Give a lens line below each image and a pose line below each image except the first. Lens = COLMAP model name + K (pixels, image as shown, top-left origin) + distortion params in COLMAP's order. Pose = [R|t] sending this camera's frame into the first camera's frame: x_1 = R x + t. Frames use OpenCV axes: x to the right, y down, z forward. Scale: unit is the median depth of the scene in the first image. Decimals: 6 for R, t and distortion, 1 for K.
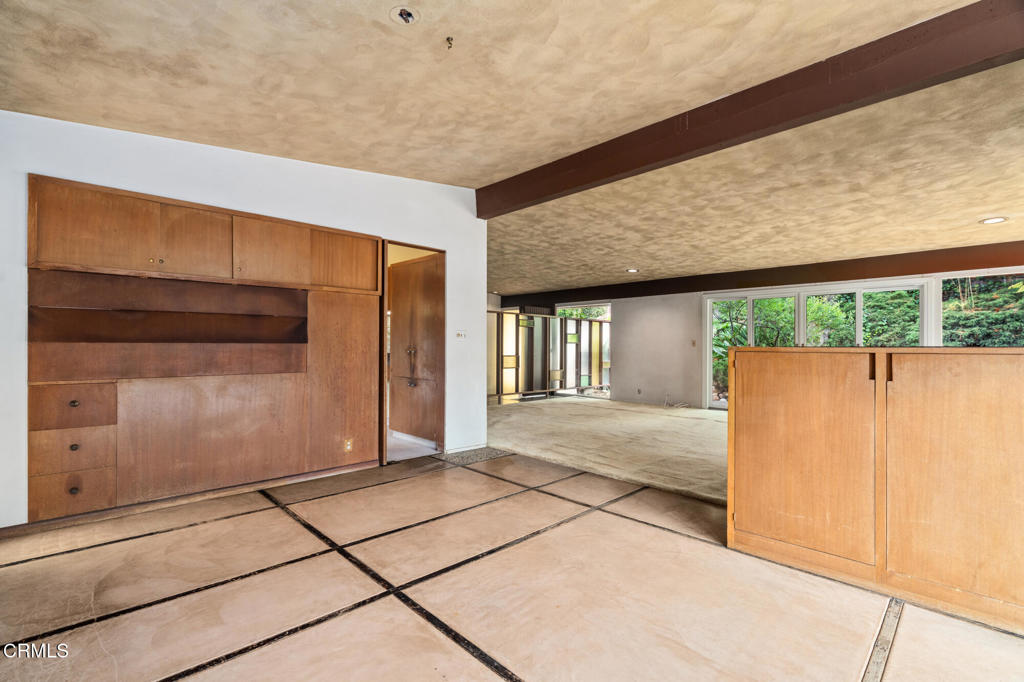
lens RADIAL K [[464.4, 0, 506.6], [0, 464.4, 345.8], [0, 0, 1]] dist [-0.011232, 0.004281]
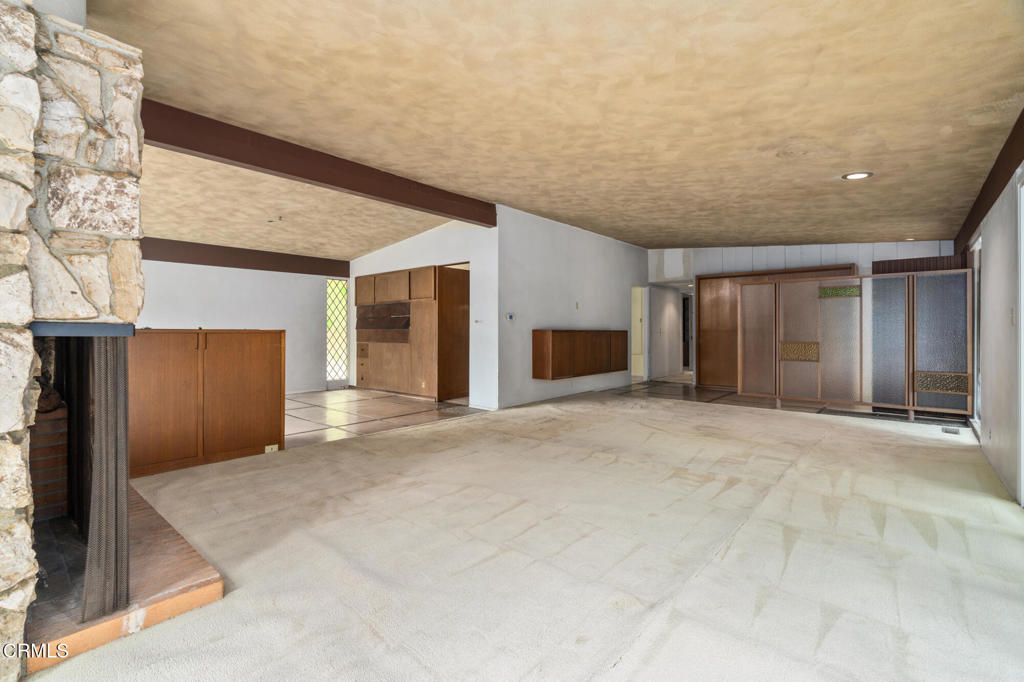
lens RADIAL K [[464.4, 0, 507.6], [0, 464.4, 332.6], [0, 0, 1]] dist [-0.011232, 0.004281]
pose [[0.076126, 0.001213, -0.997097, 0.641063], [0.006303, 0.999979, 0.001698, 0.003464], [0.997078, -0.006414, 0.076117, 0.508171]]
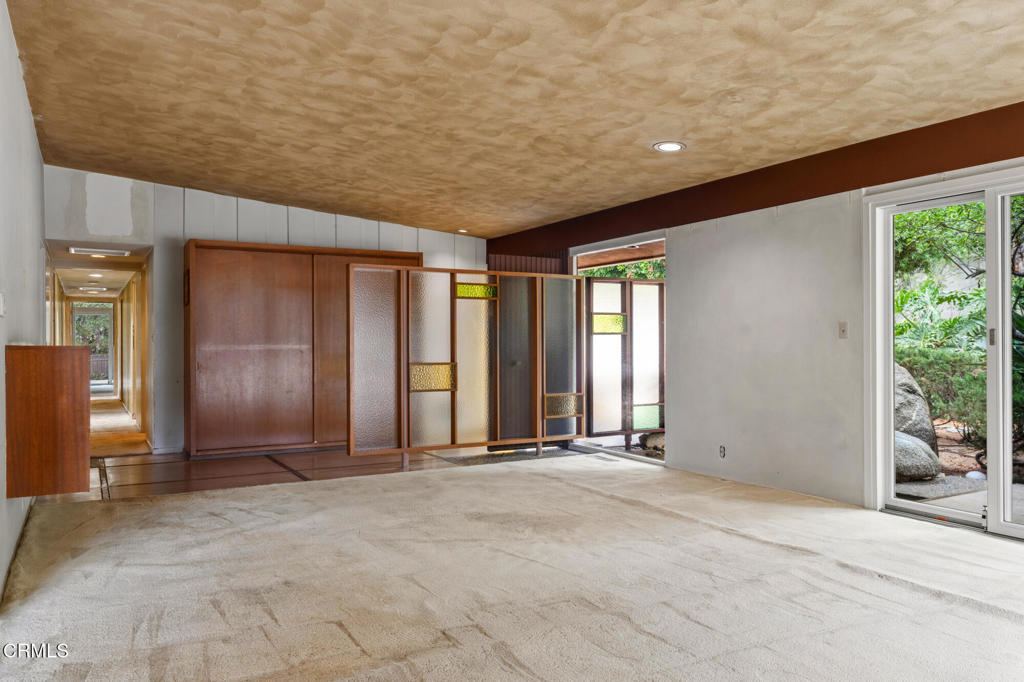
lens RADIAL K [[736.1, 0, 513.6], [0, 736.1, 342.7], [0, 0, 1]] dist [0.008306, 0.002003]
pose [[0.965271, -0.010649, -0.261032, 0.267392], [0.010865, 0.999941, -0.000618, 0.002286], [0.261023, -0.002240, 0.965330, 0.319062]]
